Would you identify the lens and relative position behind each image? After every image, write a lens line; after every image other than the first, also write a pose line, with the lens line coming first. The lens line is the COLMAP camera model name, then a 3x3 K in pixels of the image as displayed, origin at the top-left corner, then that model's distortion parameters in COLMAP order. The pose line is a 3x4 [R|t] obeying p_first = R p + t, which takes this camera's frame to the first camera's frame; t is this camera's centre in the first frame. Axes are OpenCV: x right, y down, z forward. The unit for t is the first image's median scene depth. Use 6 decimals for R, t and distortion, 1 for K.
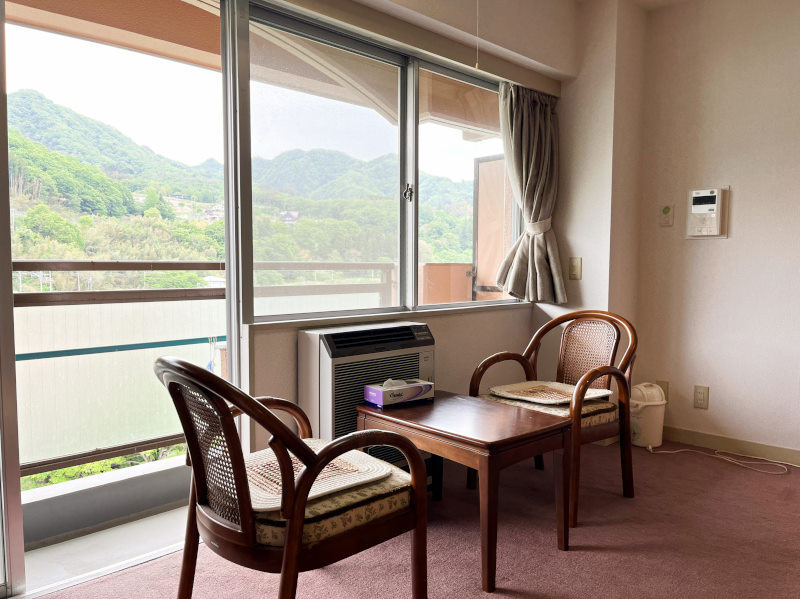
lens RADIAL K [[607.7, 0, 400.0], [0, 607.7, 299.5], [0, 0, 1]] dist [-0.001157, -0.003991]
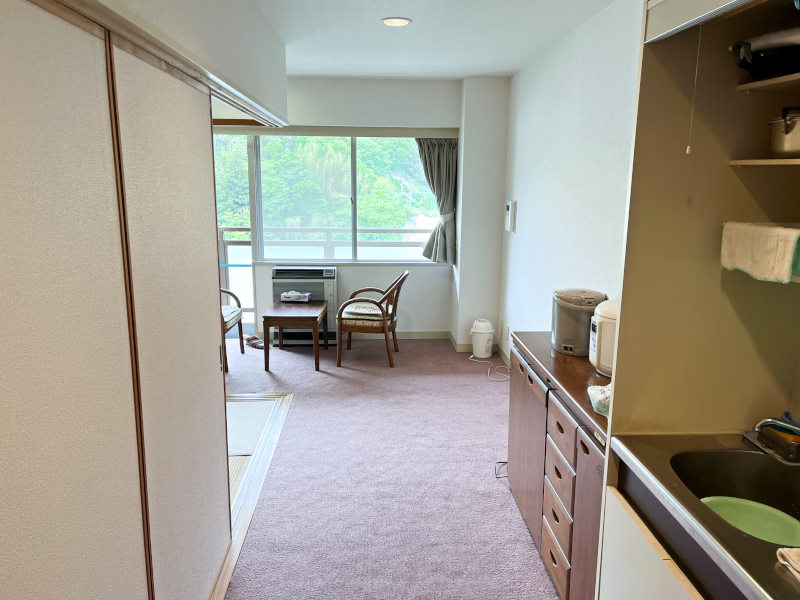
lens RADIAL K [[607.7, 0, 400.0], [0, 607.7, 300.0], [0, 0, 1]] dist [-0.001157, -0.003991]
pose [[0.749298, 0.134828, -0.648362, 1.512630], [-0.045998, 0.987287, 0.152149, -0.174971], [0.660634, -0.084182, 0.745974, -0.400416]]
